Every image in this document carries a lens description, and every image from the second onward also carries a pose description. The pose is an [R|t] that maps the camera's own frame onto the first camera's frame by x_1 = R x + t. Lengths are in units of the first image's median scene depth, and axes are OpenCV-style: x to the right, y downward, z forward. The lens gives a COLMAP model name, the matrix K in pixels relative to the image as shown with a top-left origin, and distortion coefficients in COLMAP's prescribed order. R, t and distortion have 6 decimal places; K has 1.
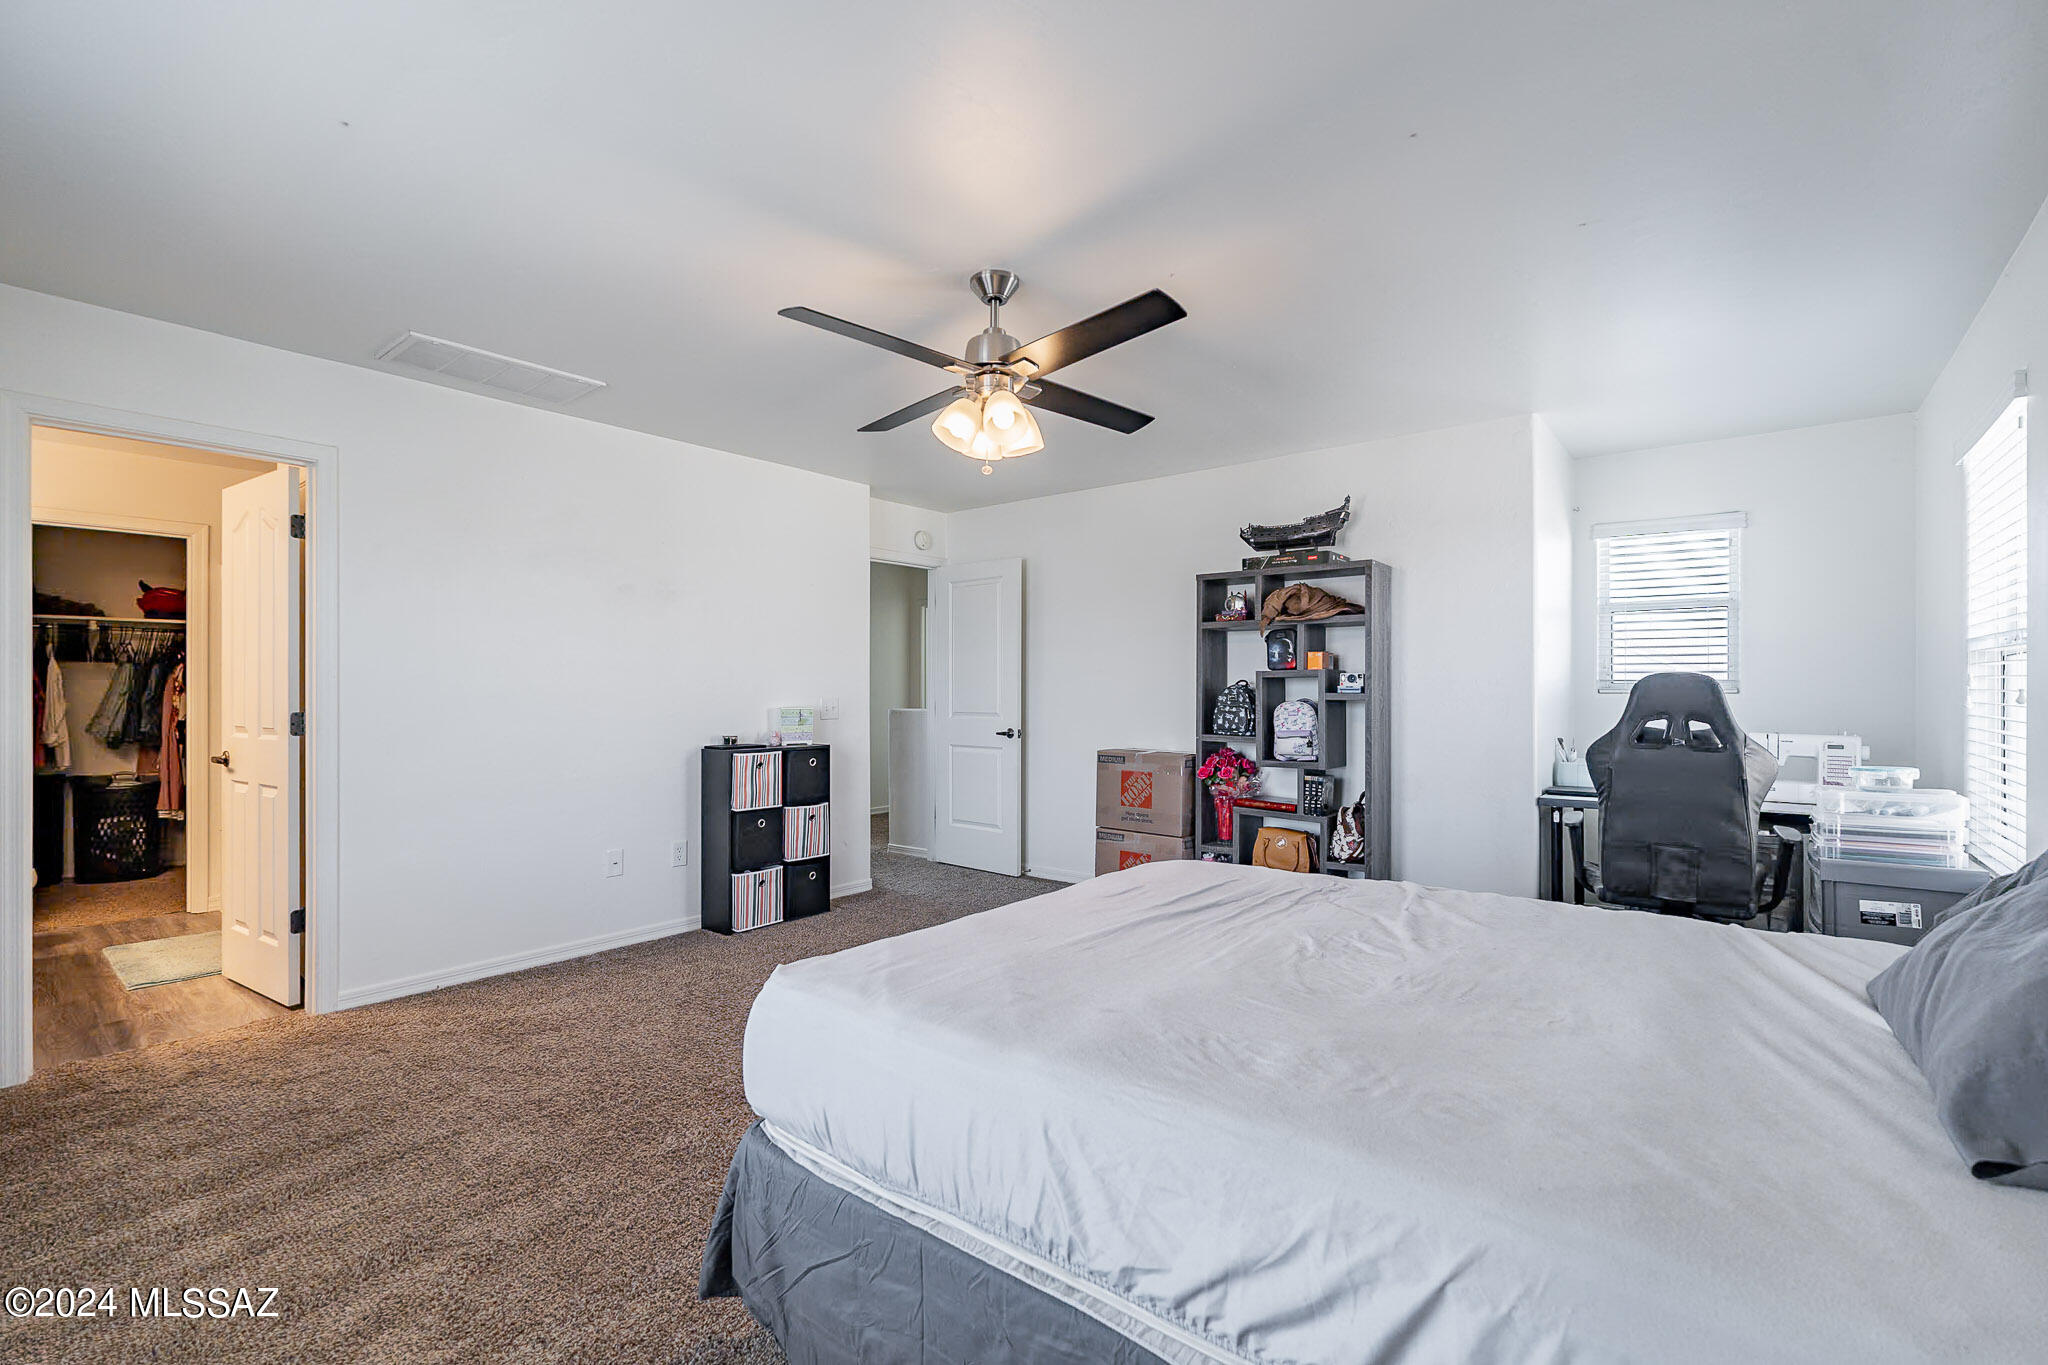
lens RADIAL K [[903.0, 0, 1018.6], [0, 903.0, 690.0], [0, 0, 1]] dist [-0.004038, 0.000586]
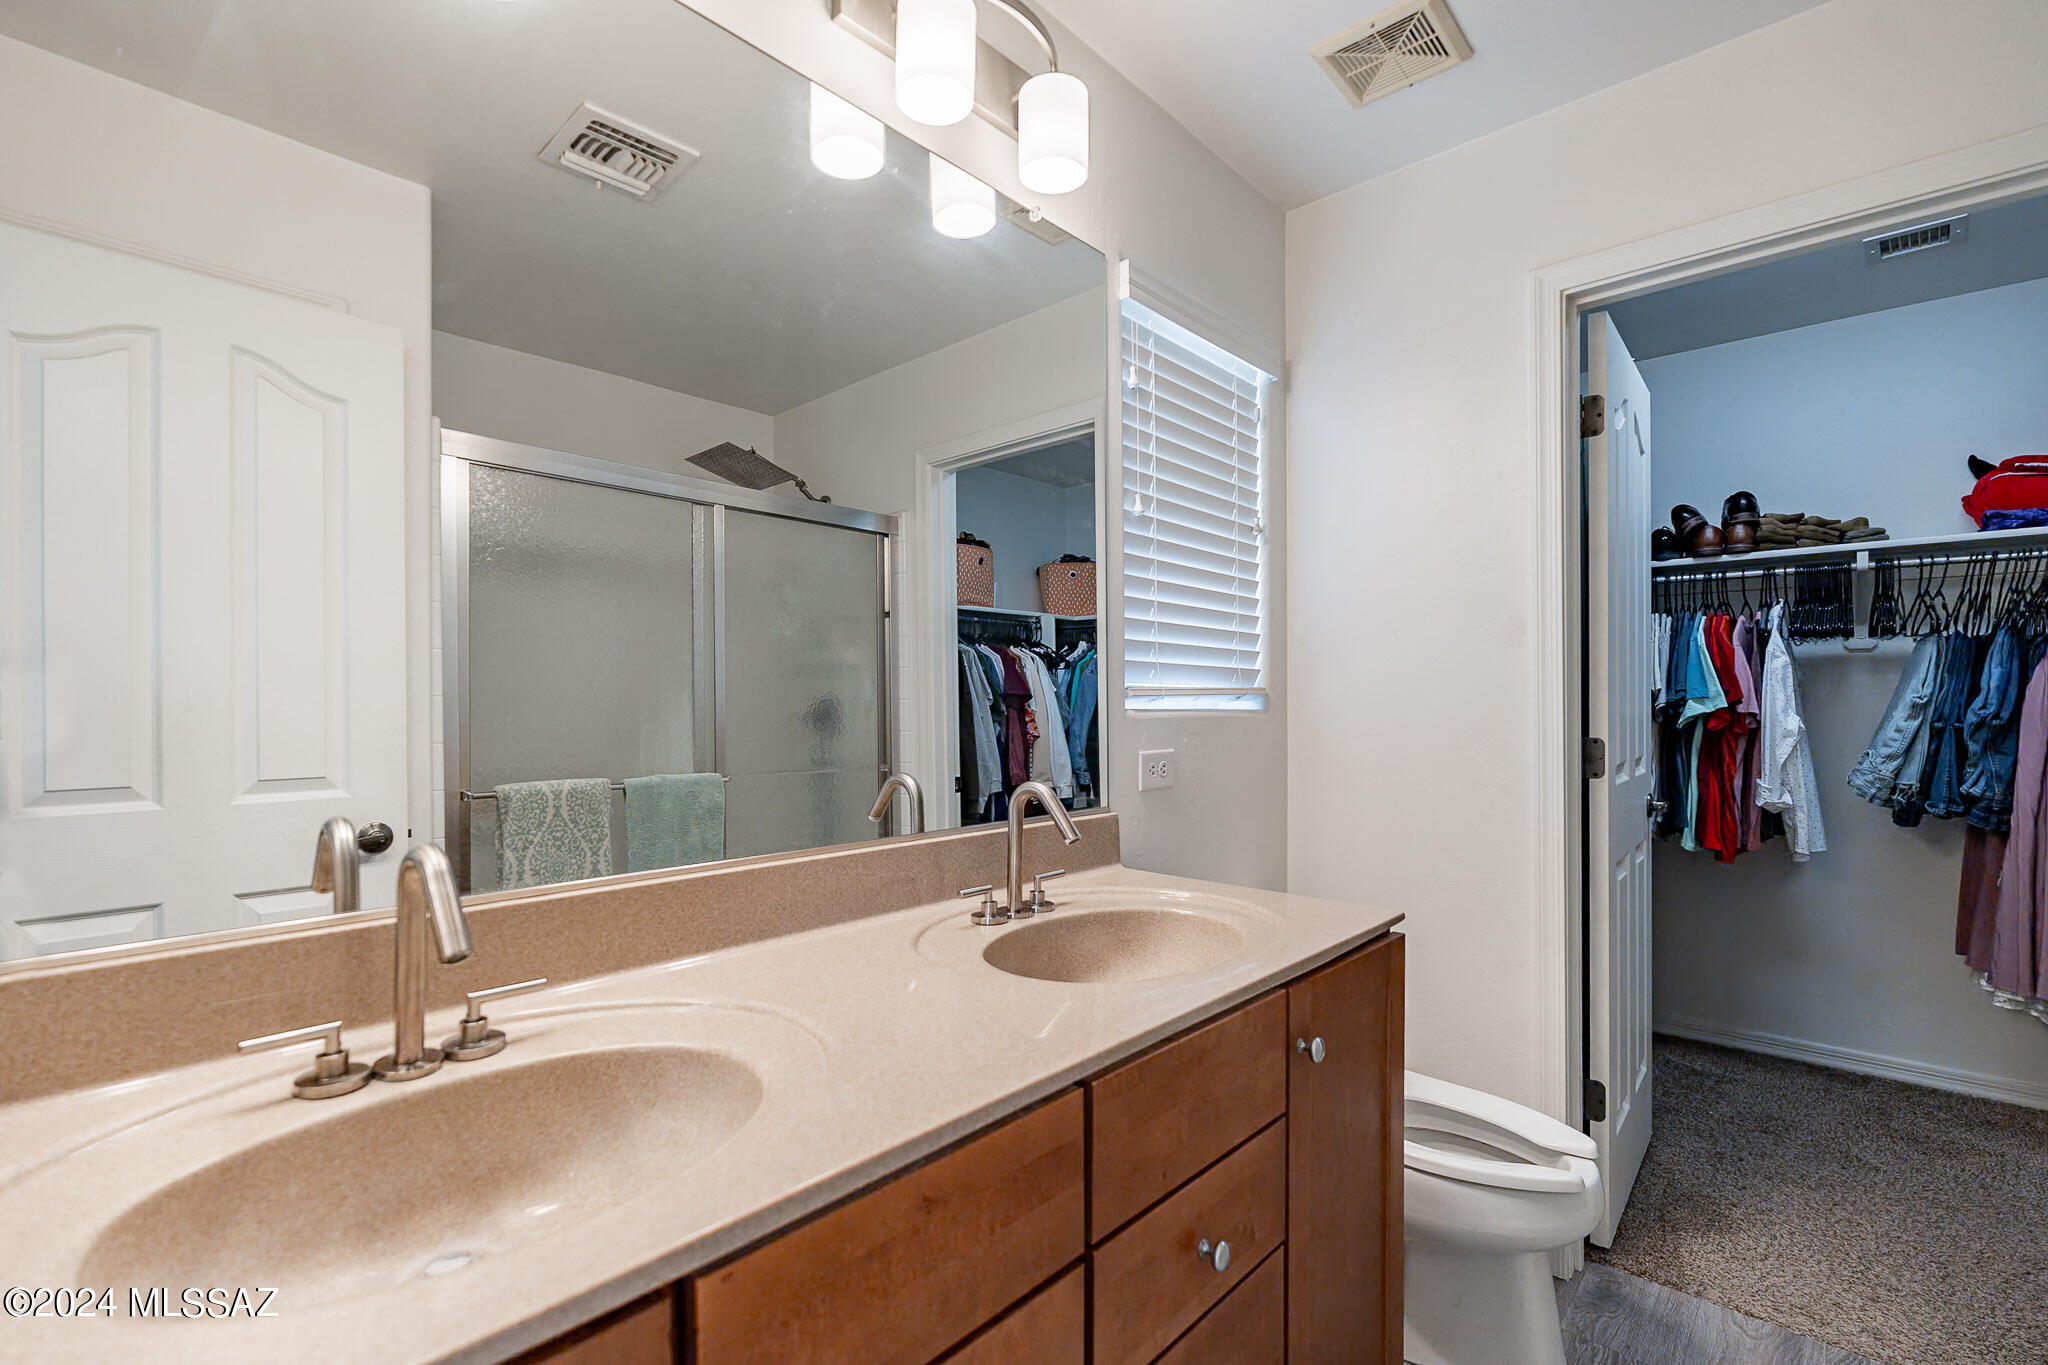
lens RADIAL K [[903.0, 0, 1015.7], [0, 903.0, 682.8], [0, 0, 1]] dist [-0.004038, 0.000586]
pose [[-0.028265, 0.018017, -0.999438, -0.534975], [0.006631, 0.999819, 0.017836, -0.018256], [0.999578, -0.006123, -0.028379, 0.561275]]
